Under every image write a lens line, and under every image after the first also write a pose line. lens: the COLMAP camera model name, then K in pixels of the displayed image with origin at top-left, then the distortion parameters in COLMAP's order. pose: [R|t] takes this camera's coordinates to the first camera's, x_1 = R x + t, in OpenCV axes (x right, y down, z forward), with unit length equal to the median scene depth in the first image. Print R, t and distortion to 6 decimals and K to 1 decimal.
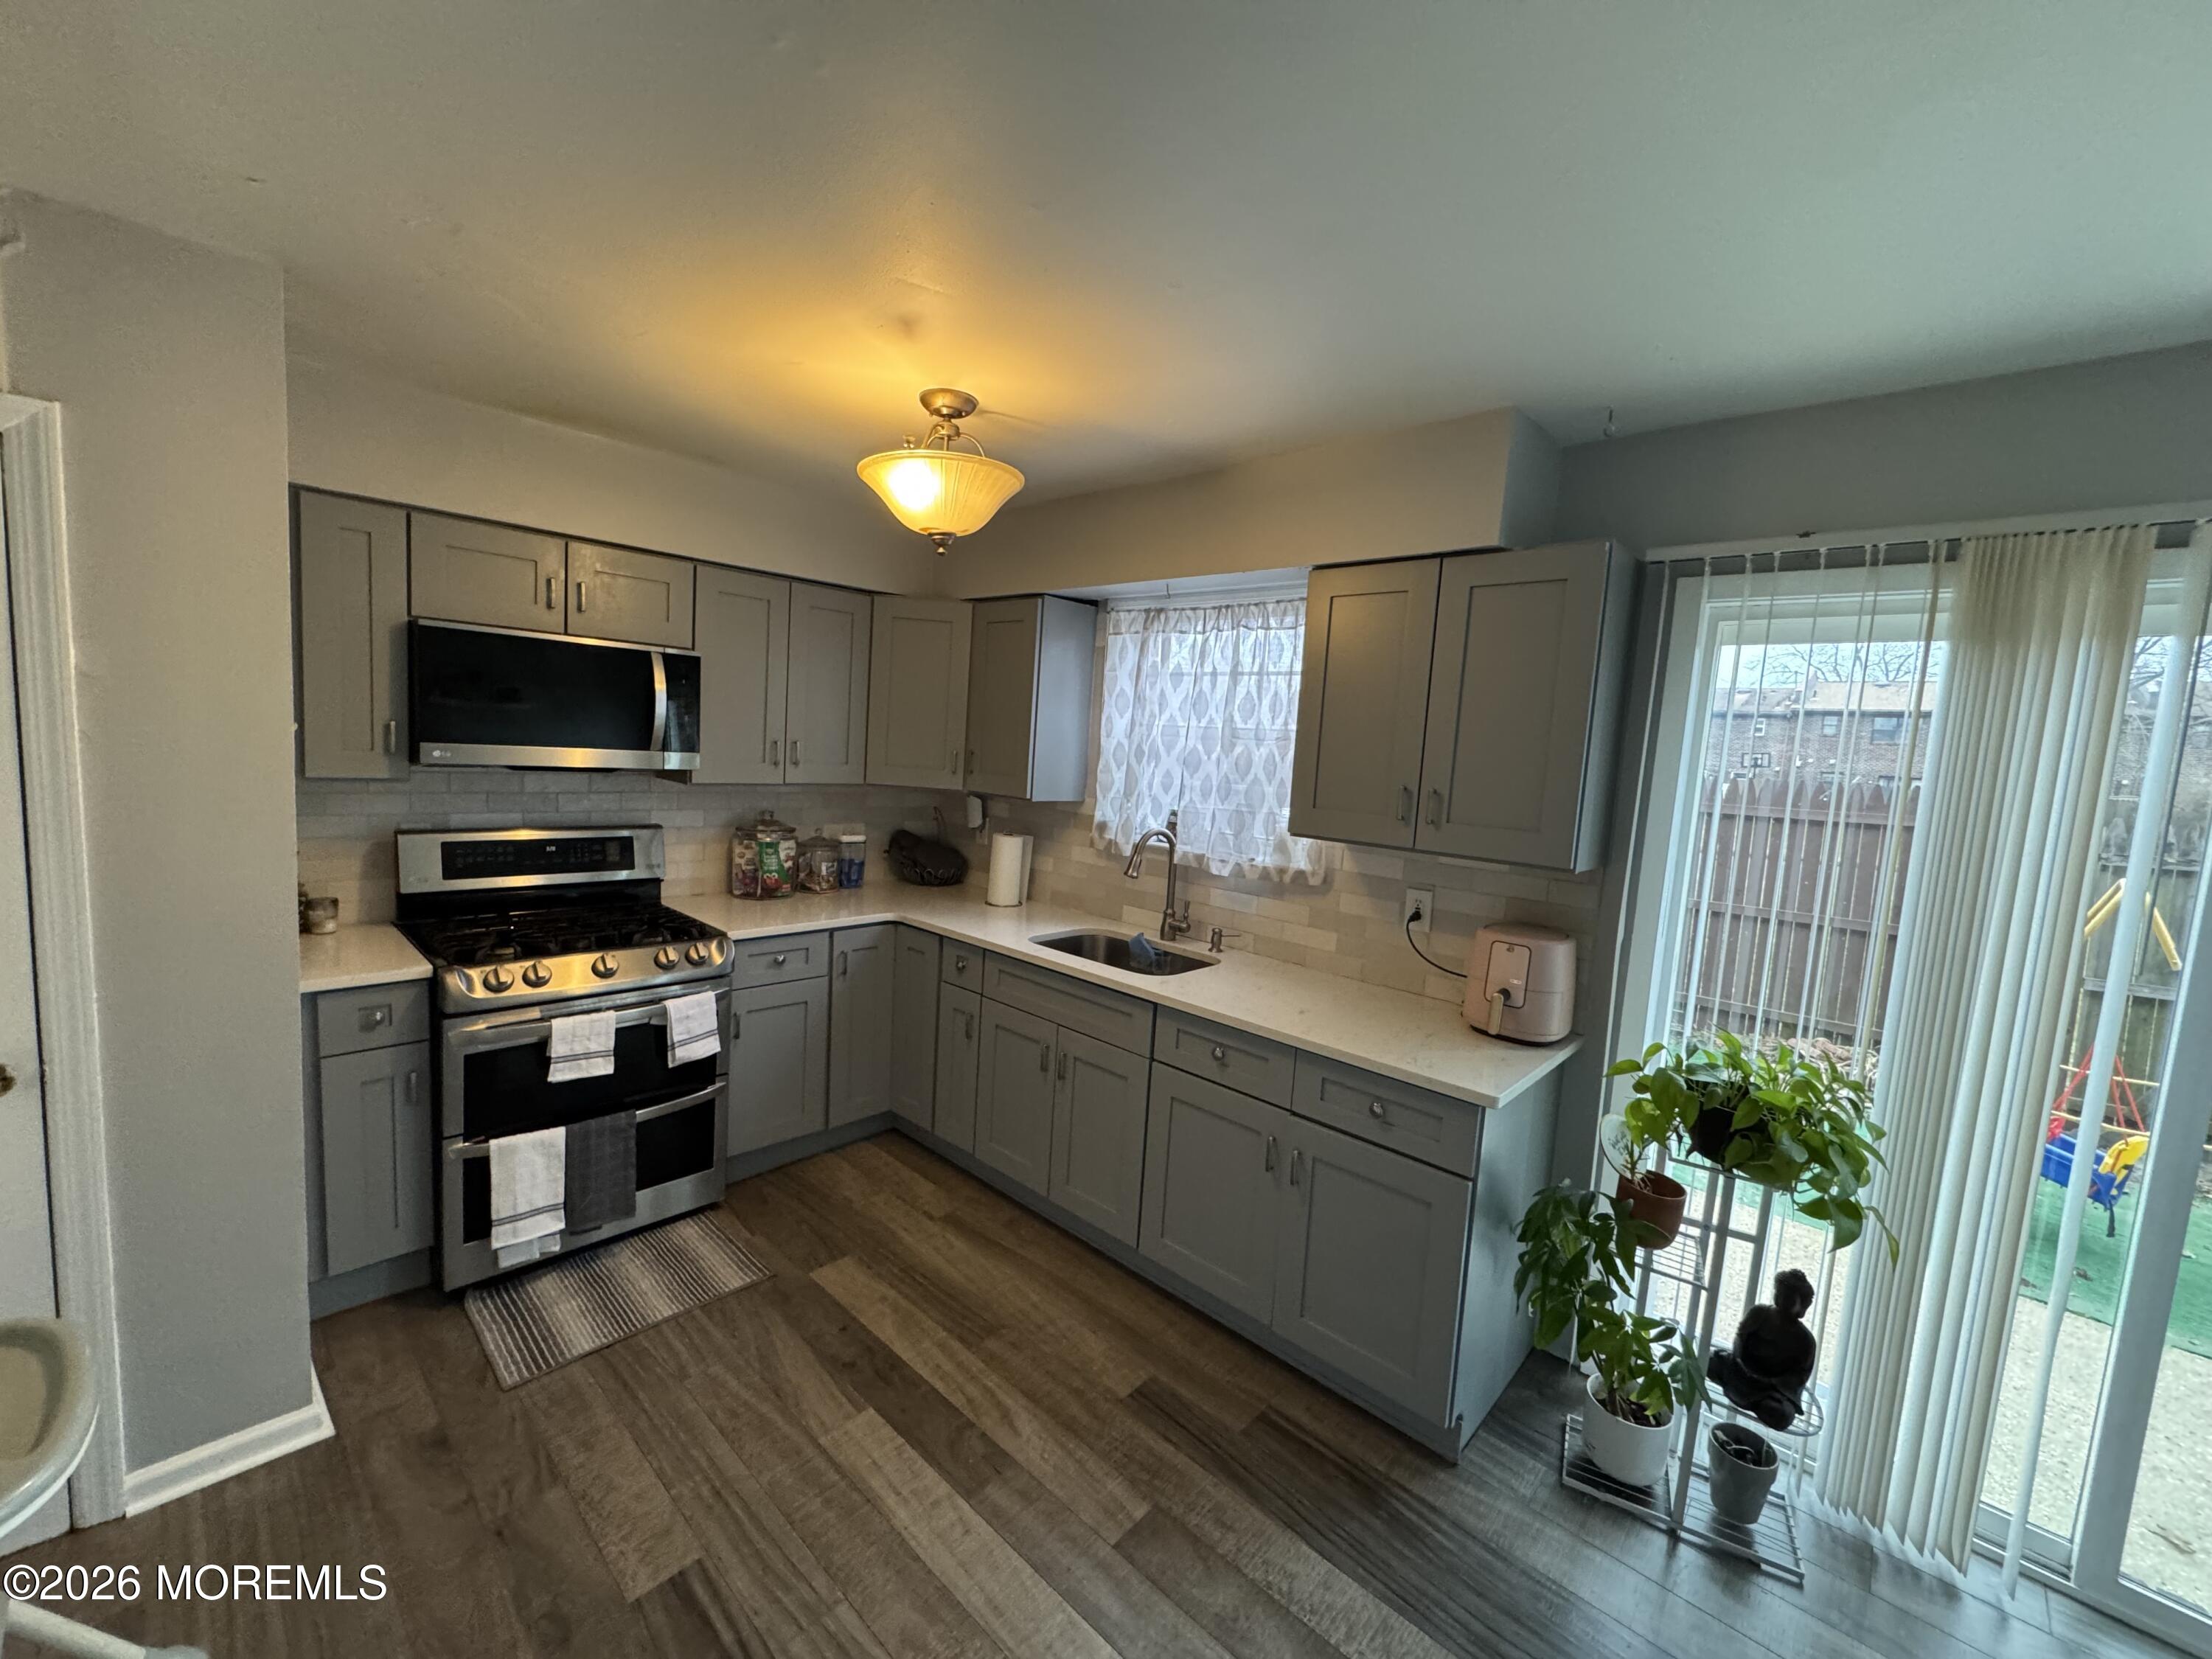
lens RADIAL K [[885.9, 0, 1104.2], [0, 885.9, 832.4], [0, 0, 1]] dist [-0.000474, 0.000143]
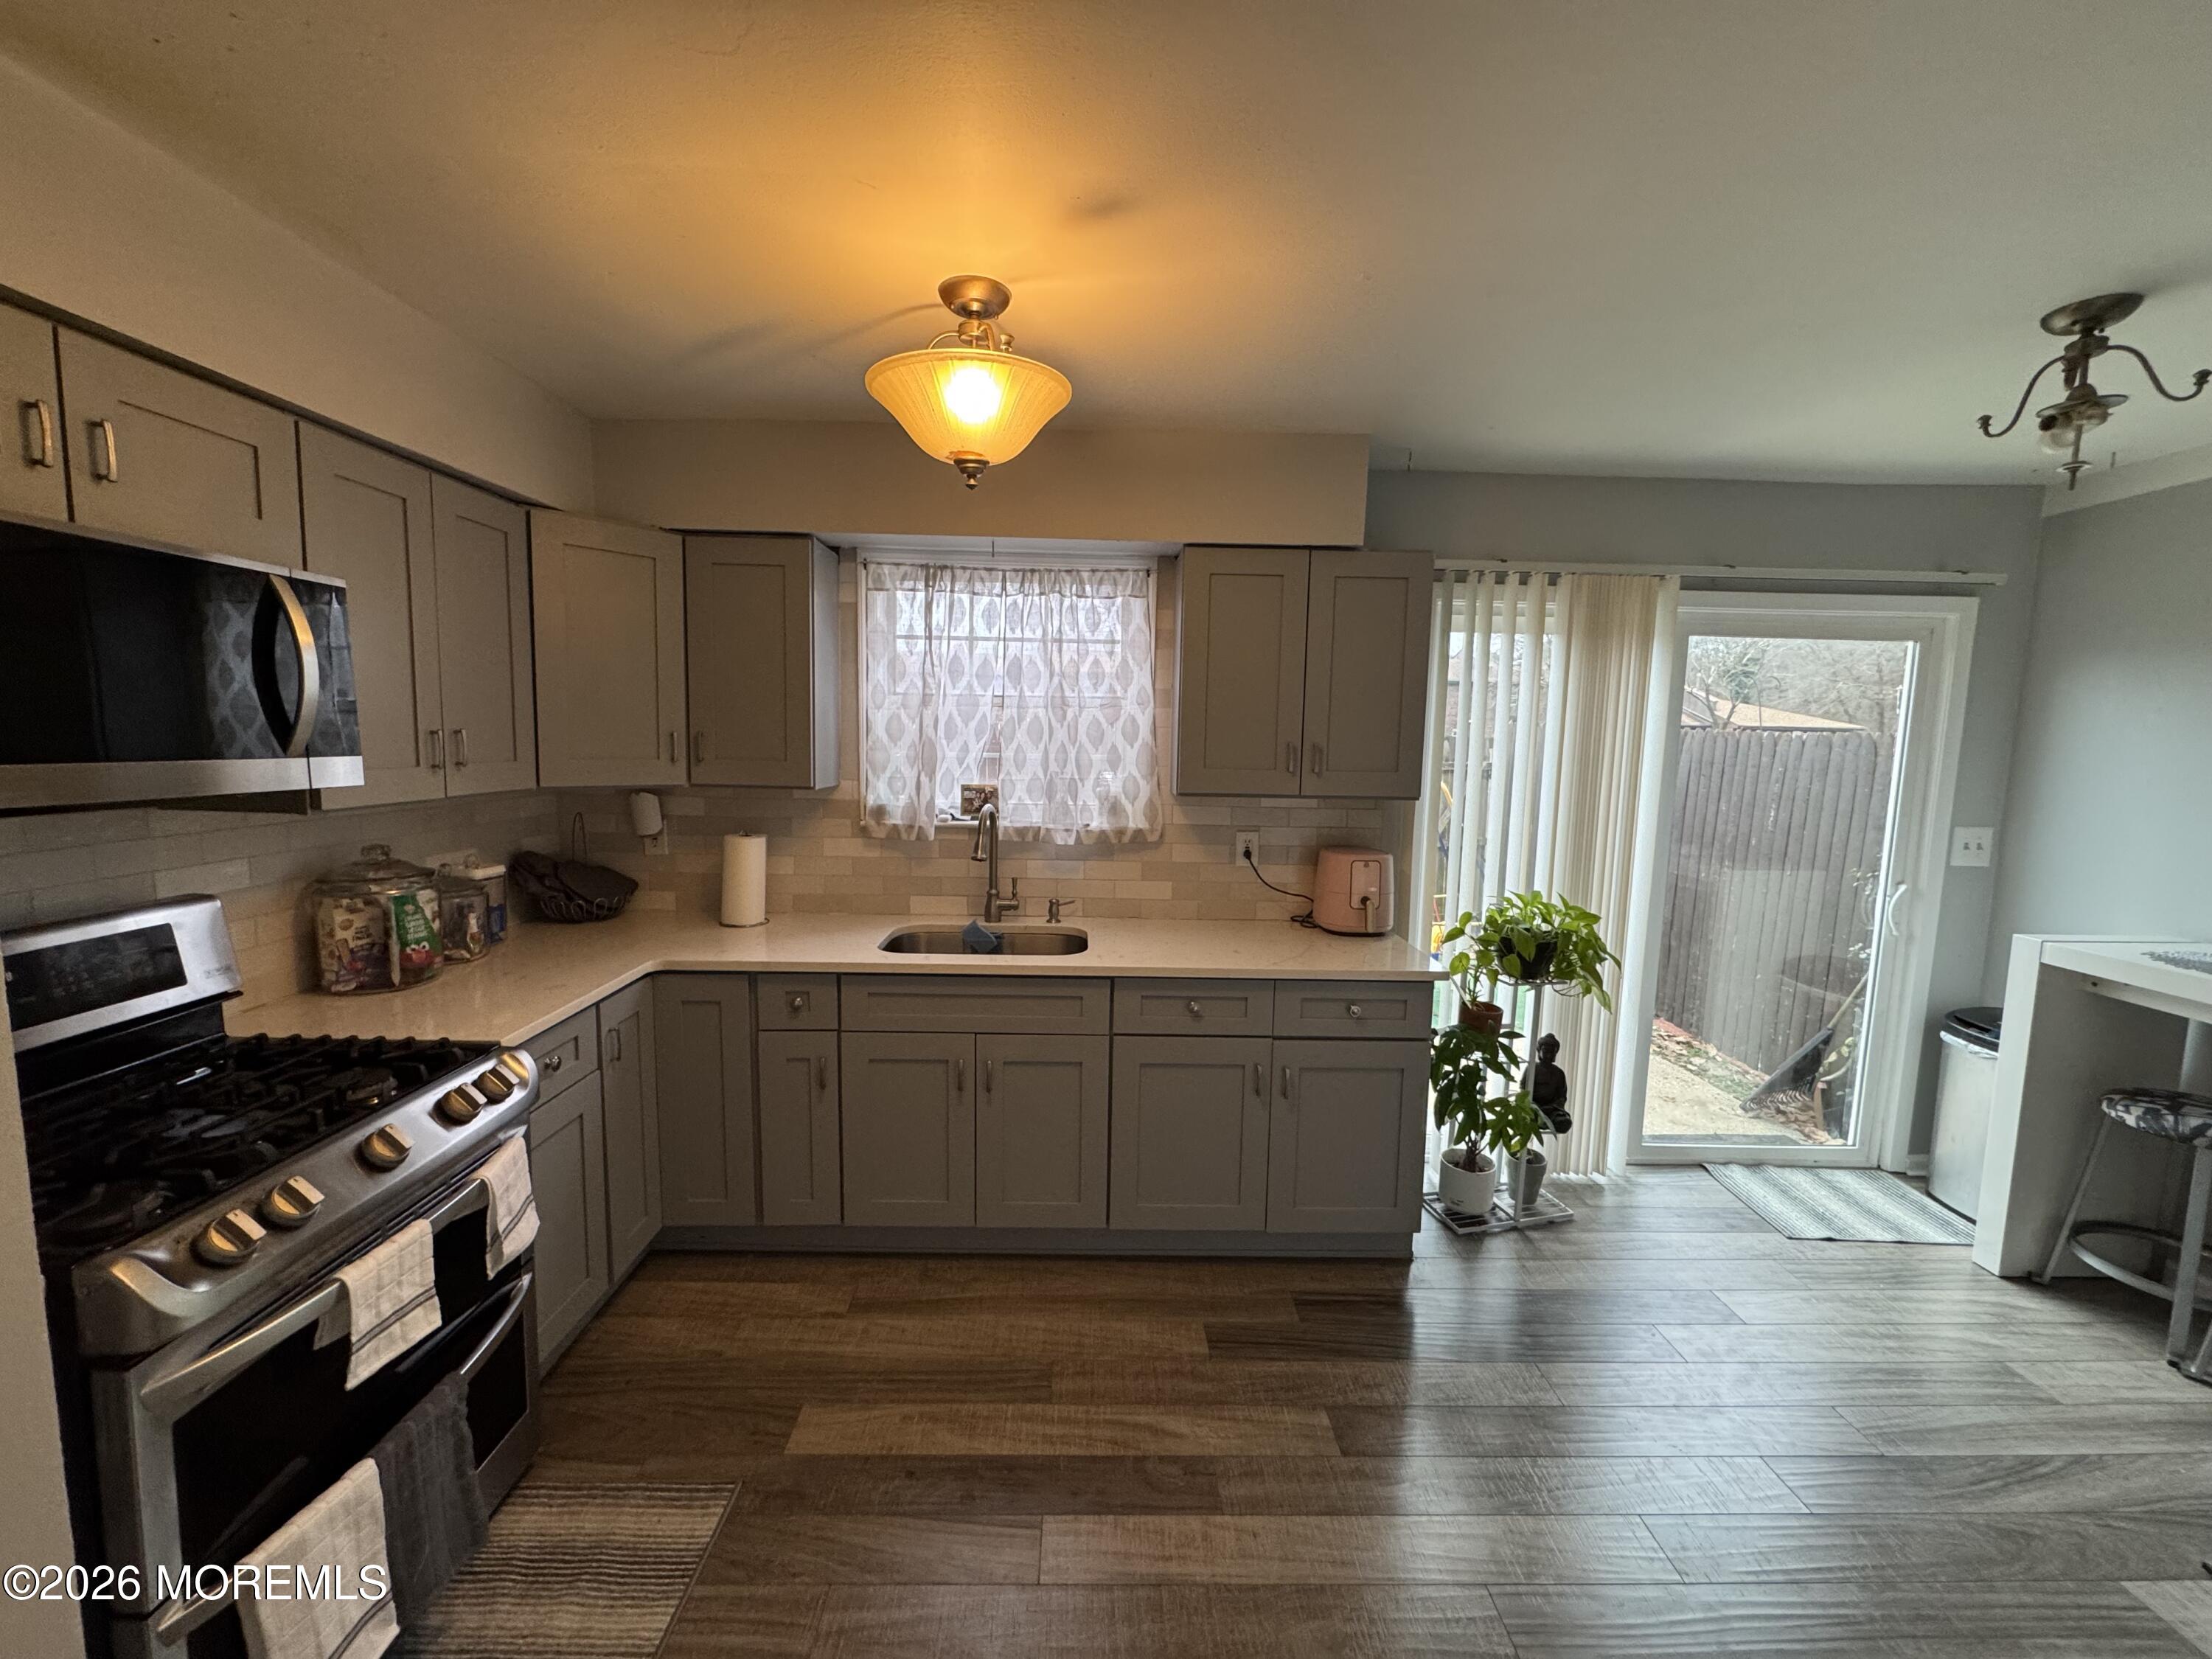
lens RADIAL K [[885.9, 0, 1104.2], [0, 885.9, 832.4], [0, 0, 1]] dist [-0.000474, 0.000143]
pose [[0.716728, -0.123782, 0.686279, -0.515616], [0.095590, 0.992270, 0.079141, -0.039629], [-0.690770, 0.008879, 0.723020, 0.249080]]
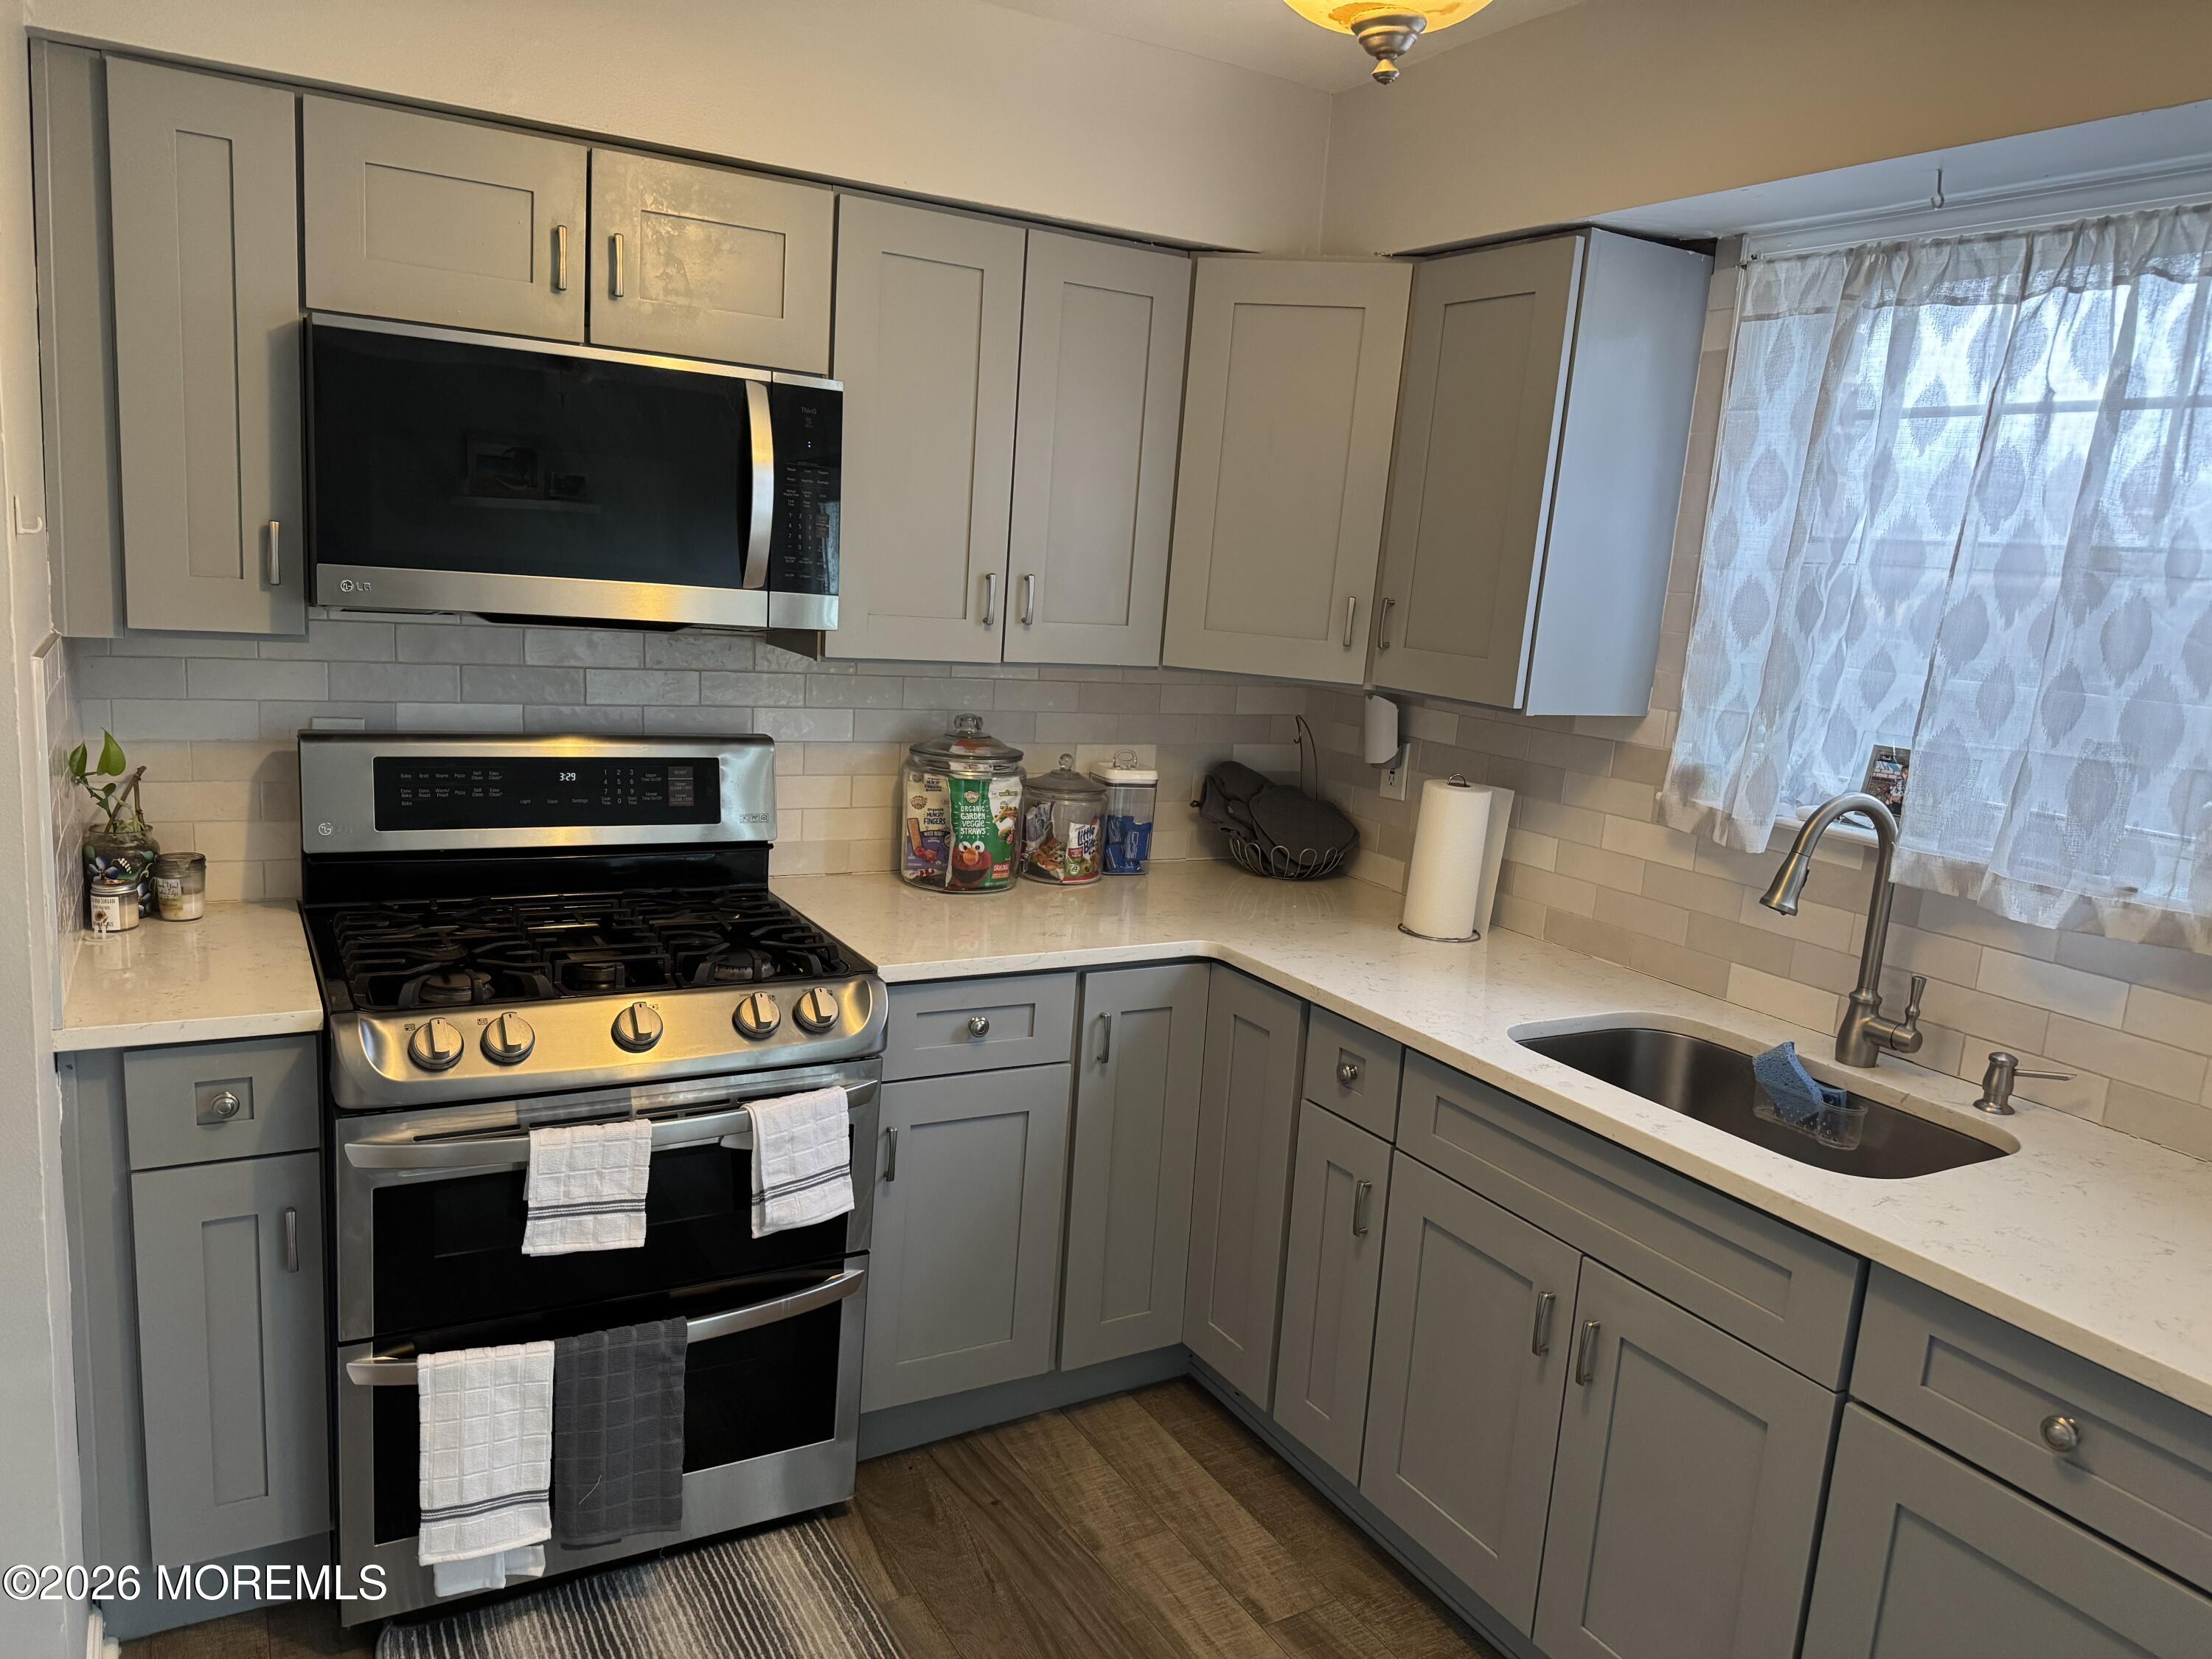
lens RADIAL K [[1529.6, 0, 1104.9], [0, 1529.6, 836.9], [0, 0, 1]] dist [0.115931, -0.162281]
pose [[0.956030, 0.057898, -0.287497, -0.064258], [-0.040613, 0.997011, 0.065731, -0.018784], [0.290444, -0.051165, 0.955523, 0.224521]]
